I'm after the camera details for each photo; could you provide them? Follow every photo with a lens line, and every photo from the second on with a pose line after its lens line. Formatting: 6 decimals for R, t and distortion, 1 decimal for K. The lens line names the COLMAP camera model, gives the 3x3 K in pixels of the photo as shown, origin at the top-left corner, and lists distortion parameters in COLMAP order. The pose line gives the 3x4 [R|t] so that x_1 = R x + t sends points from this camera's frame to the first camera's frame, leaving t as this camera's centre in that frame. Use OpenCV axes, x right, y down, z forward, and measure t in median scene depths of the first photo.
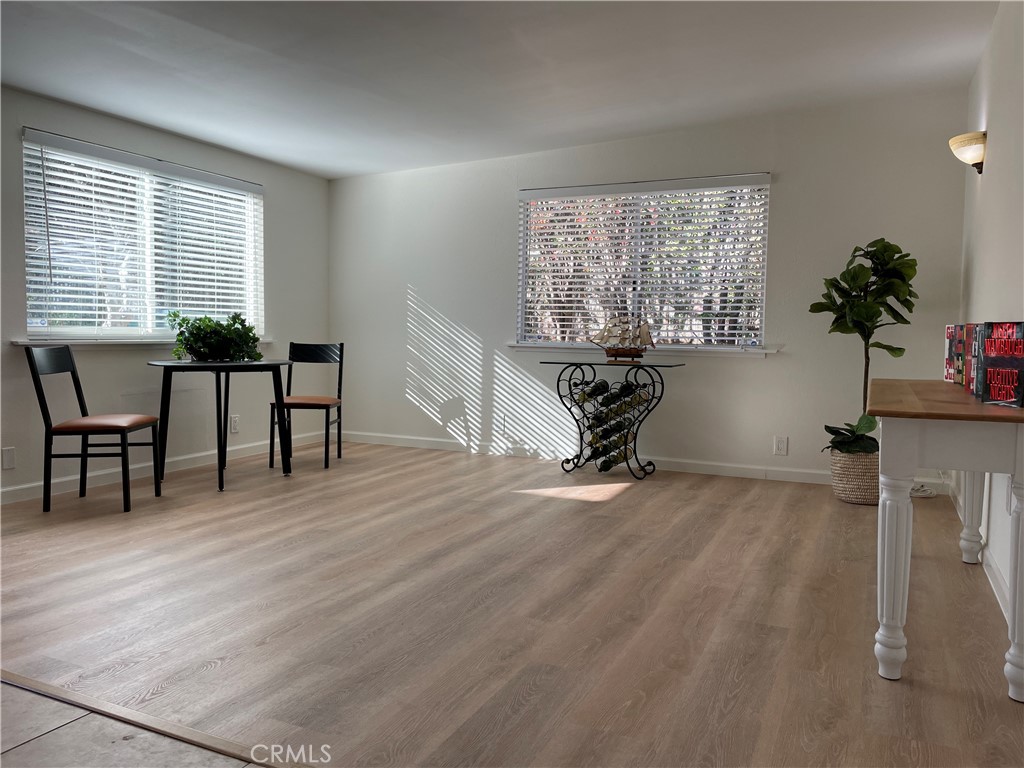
lens RADIAL K [[773.6, 0, 509.8], [0, 773.6, 385.2], [0, 0, 1]] dist [0.100122, -0.127295]
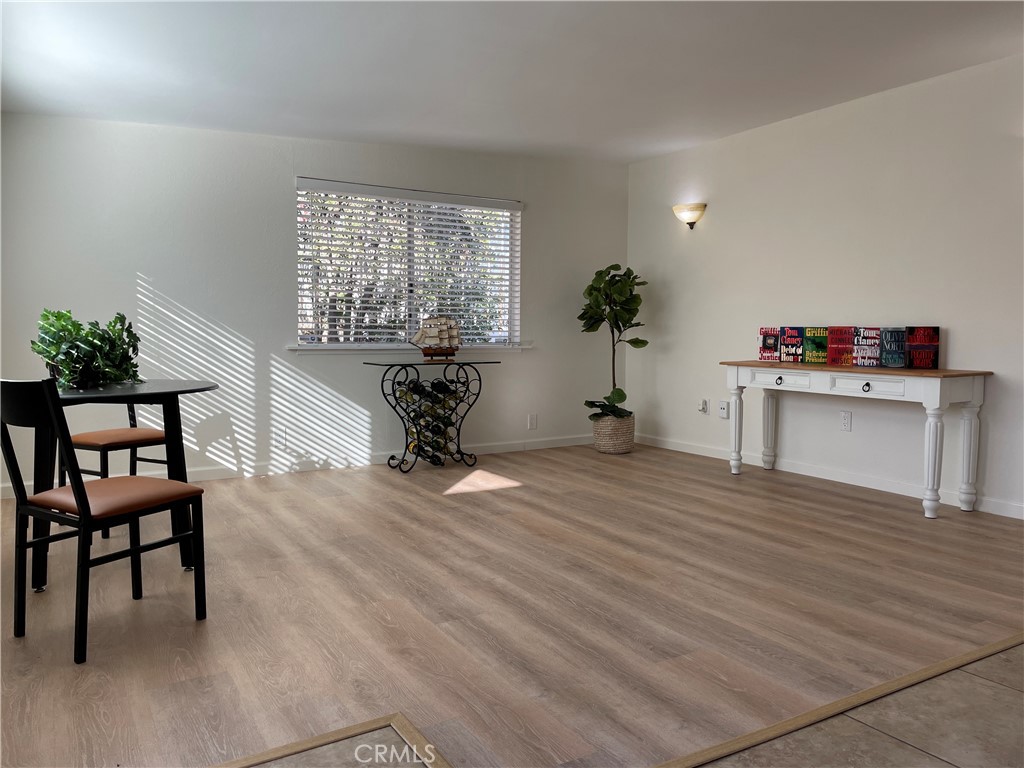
lens RADIAL K [[773.6, 0, 509.8], [0, 773.6, 385.2], [0, 0, 1]] dist [0.100122, -0.127295]
pose [[0.563176, -0.071650, 0.823225, -0.664358], [0.063115, 0.997053, 0.043602, -0.036198], [-0.823923, 0.027402, 0.566039, 0.314593]]
